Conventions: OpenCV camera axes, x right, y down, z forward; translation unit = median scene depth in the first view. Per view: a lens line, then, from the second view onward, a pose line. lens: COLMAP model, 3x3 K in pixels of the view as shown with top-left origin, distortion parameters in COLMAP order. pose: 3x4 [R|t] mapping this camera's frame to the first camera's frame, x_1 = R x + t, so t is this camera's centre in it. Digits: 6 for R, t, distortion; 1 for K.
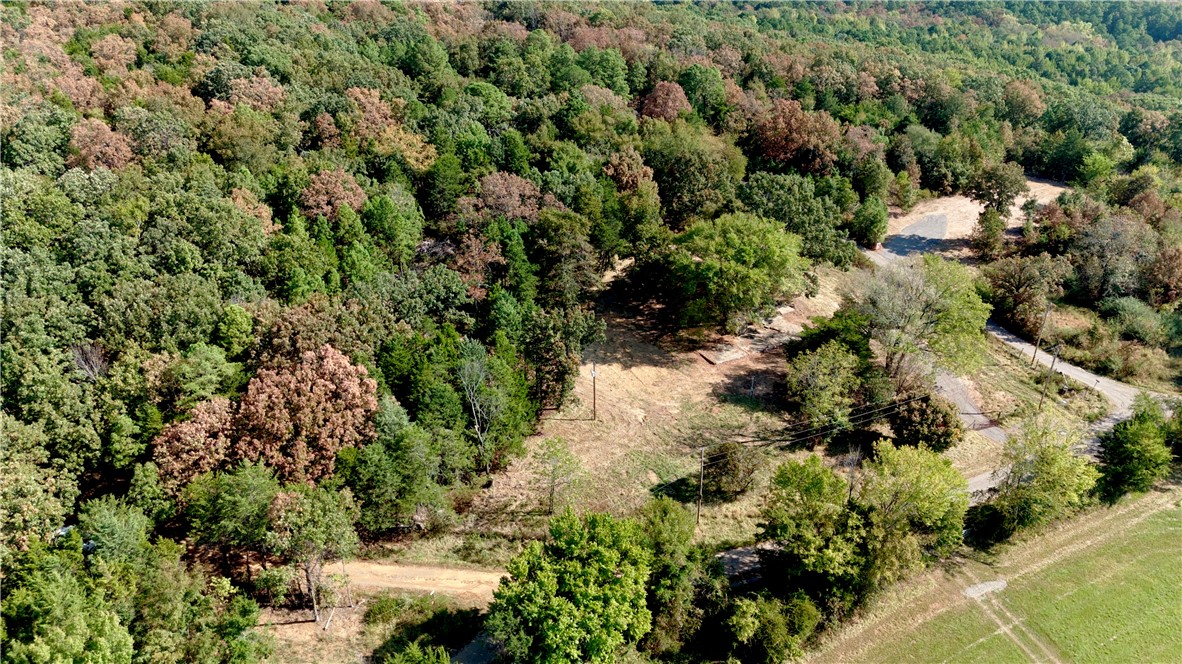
lens RADIAL K [[864.4, 0, 591.0], [0, 864.4, 332.0], [0, 0, 1]] dist [0.051444, -0.054968]
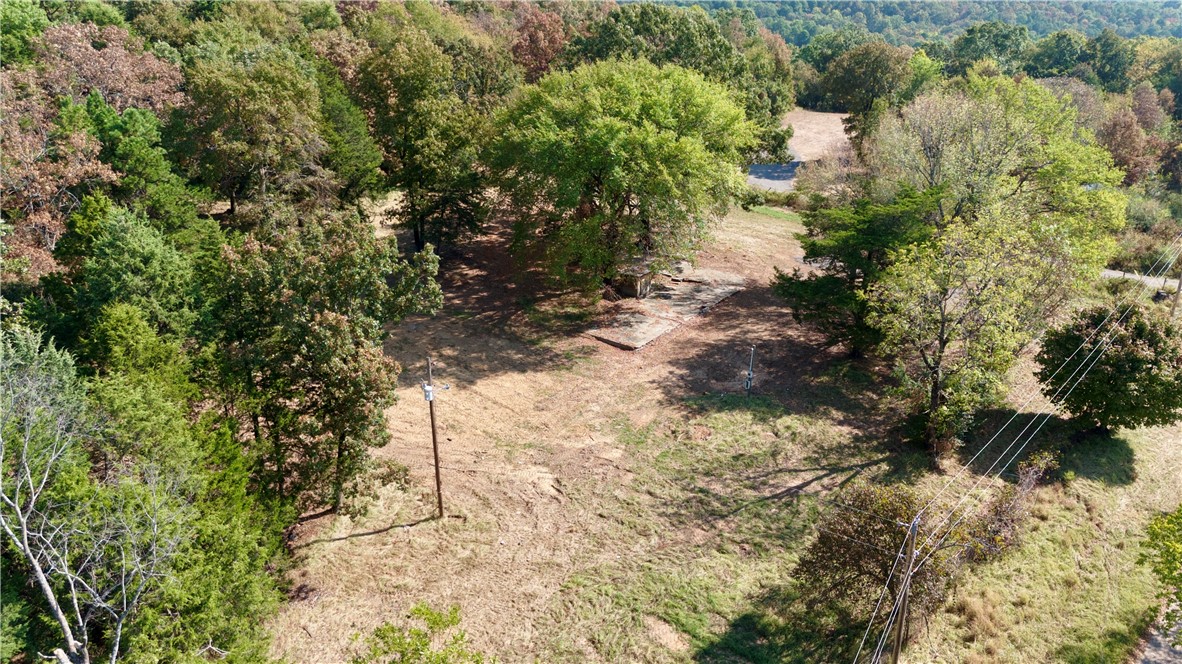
lens RADIAL K [[864.4, 0, 591.0], [0, 864.4, 332.0], [0, 0, 1]] dist [0.051444, -0.054968]
pose [[0.918267, -0.155357, 0.364212, -0.060665], [0.185030, 0.981569, -0.047810, 0.050428], [-0.350071, 0.111292, 0.930088, 0.592550]]
